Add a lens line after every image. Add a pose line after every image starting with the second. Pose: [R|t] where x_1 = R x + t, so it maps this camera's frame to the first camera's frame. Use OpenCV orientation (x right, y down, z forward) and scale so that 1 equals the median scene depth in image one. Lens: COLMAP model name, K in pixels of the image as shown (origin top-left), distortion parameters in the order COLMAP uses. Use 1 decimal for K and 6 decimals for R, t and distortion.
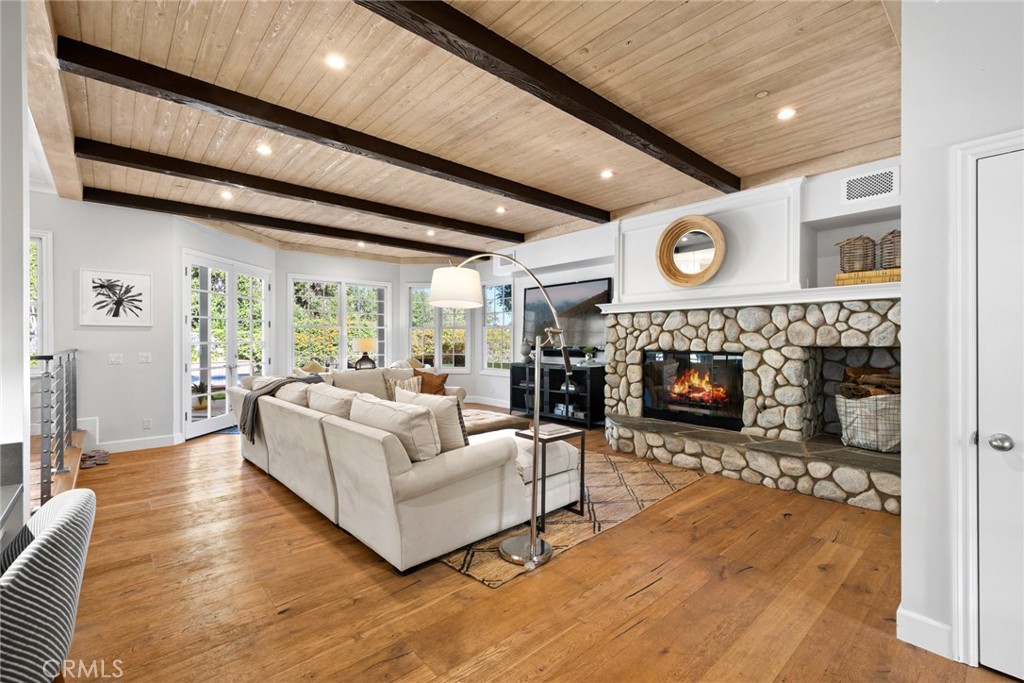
lens RADIAL K [[443.8, 0, 513.0], [0, 443.8, 340.5], [0, 0, 1]] dist [0.002487, -0.000095]
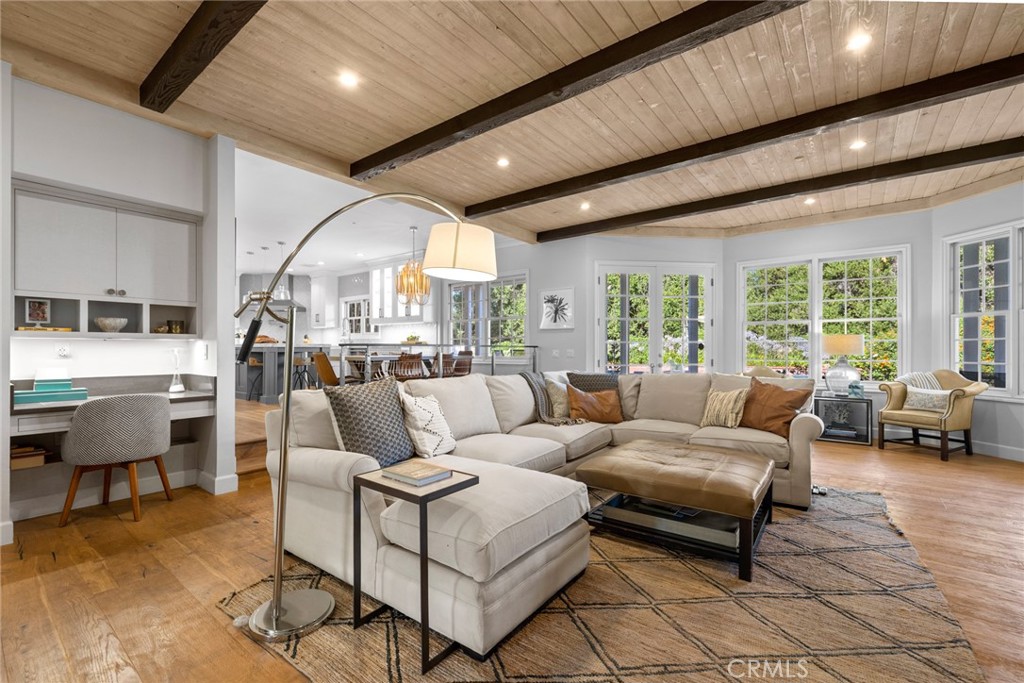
lens RADIAL K [[443.8, 0, 511.7], [0, 443.8, 346.9], [0, 0, 1]] dist [0.002487, -0.000095]
pose [[0.168603, -0.004853, -0.985672, 0.410405], [-0.002542, 0.999982, -0.005358, 0.028123], [0.985681, 0.003409, 0.168588, 0.643397]]
